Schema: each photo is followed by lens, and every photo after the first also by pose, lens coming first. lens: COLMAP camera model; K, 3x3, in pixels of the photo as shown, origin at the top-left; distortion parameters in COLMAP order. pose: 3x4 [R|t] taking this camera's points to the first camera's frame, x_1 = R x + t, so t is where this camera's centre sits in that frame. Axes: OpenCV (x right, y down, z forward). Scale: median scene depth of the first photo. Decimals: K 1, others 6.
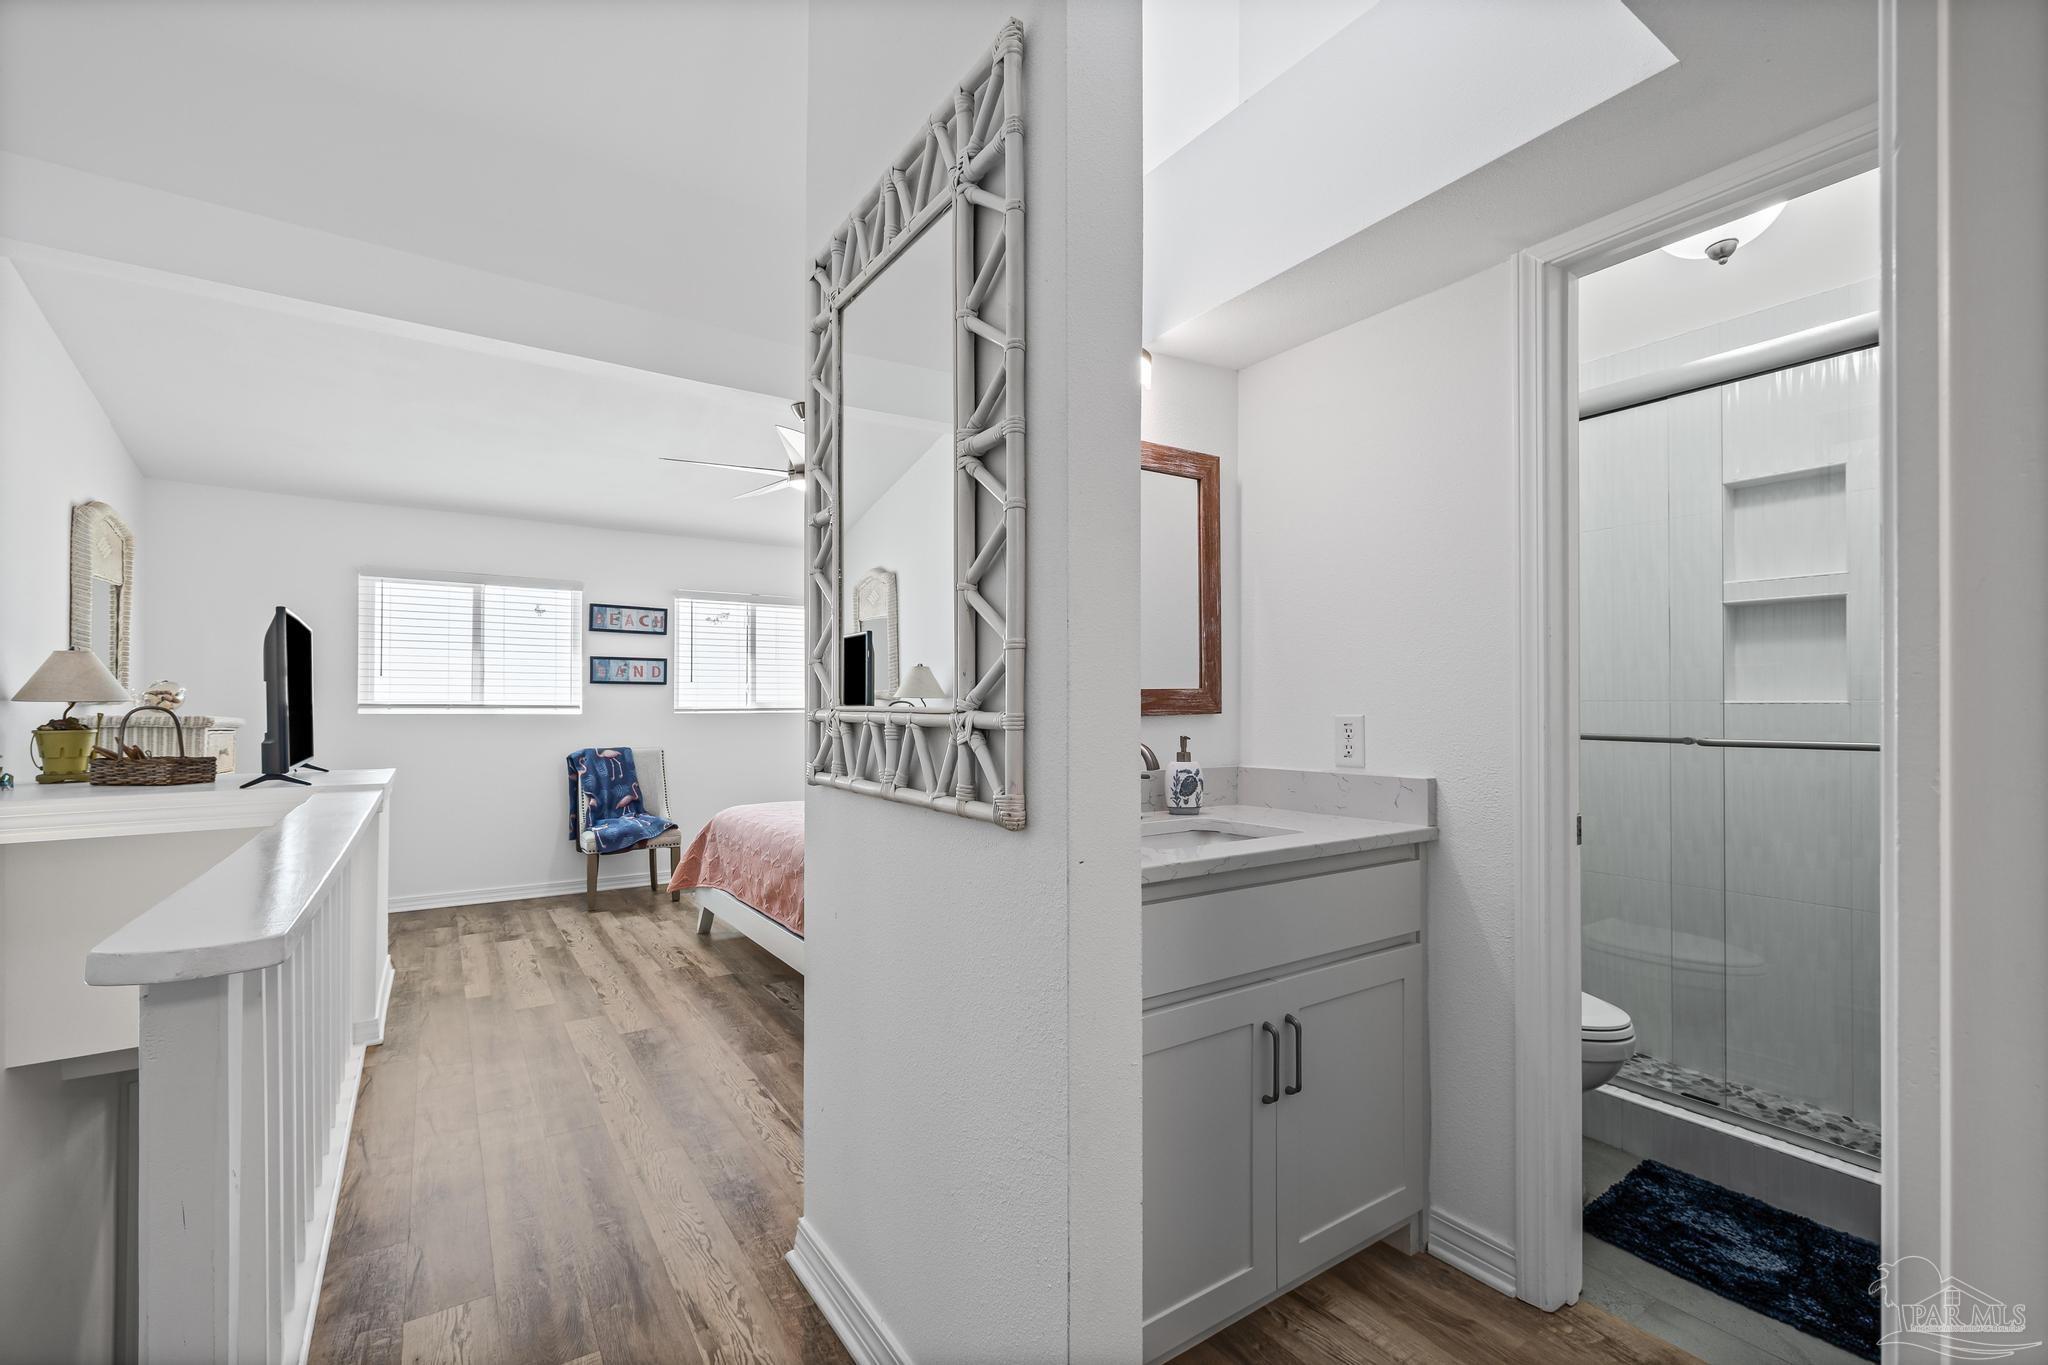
lens RADIAL K [[894.9, 0, 1020.8], [0, 894.9, 690.6], [0, 0, 1]] dist [0.014132, -0.001543]
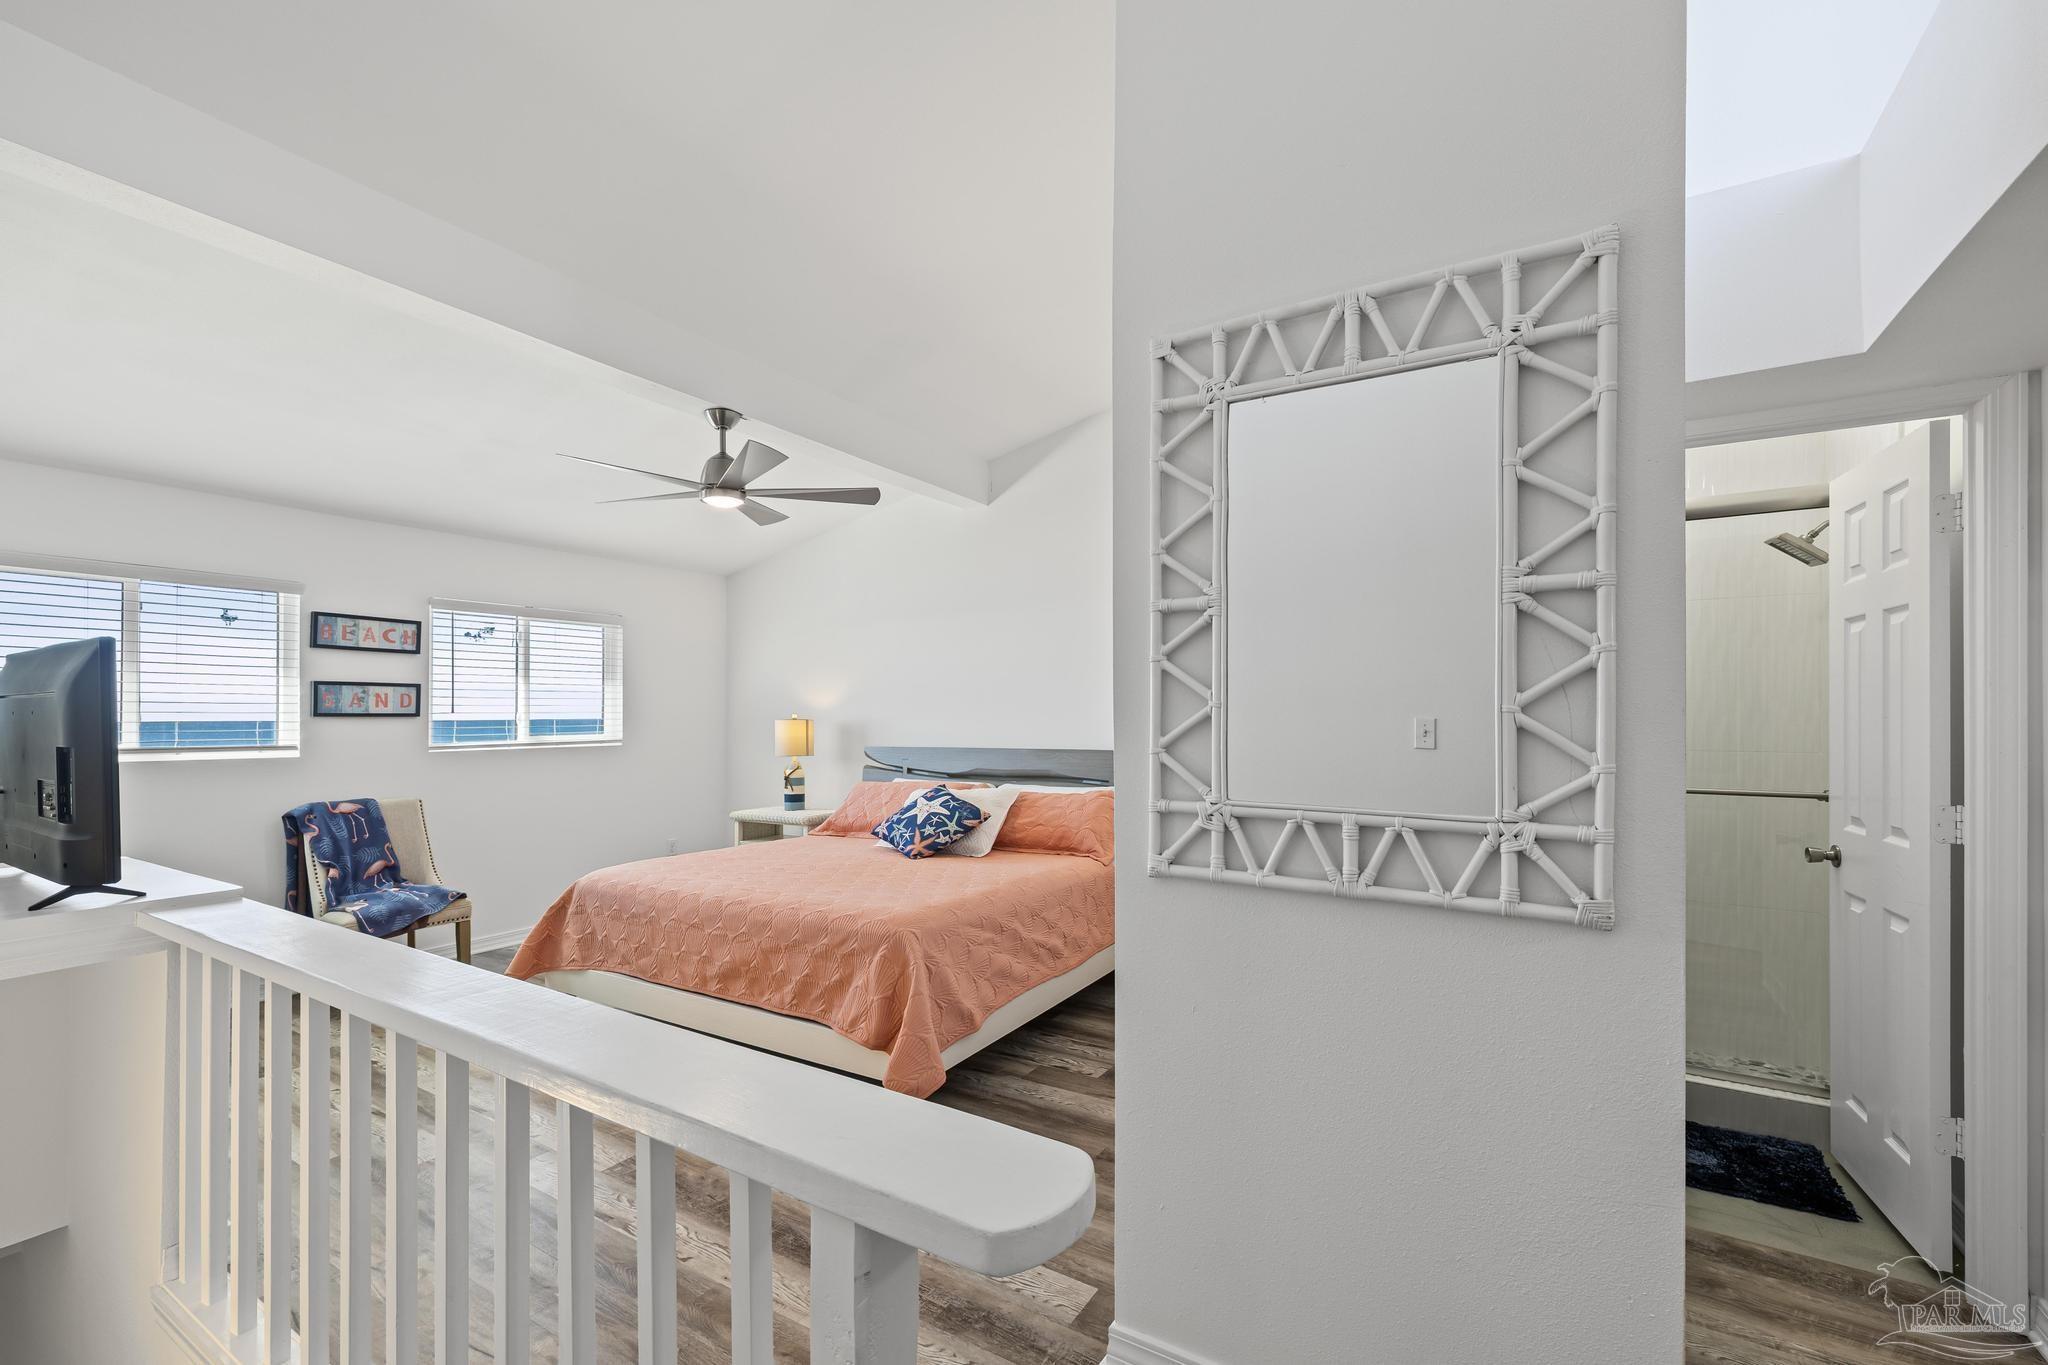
lens RADIAL K [[867.1, 0, 1013.7], [0, 867.1, 698.3], [0, 0, 1]] dist [0.002205, -0.001033]
pose [[0.897874, 0.007200, 0.440193, -0.270098], [-0.009535, 0.999950, 0.003094, -0.031474], [-0.440148, -0.006975, 0.897898, 0.076938]]
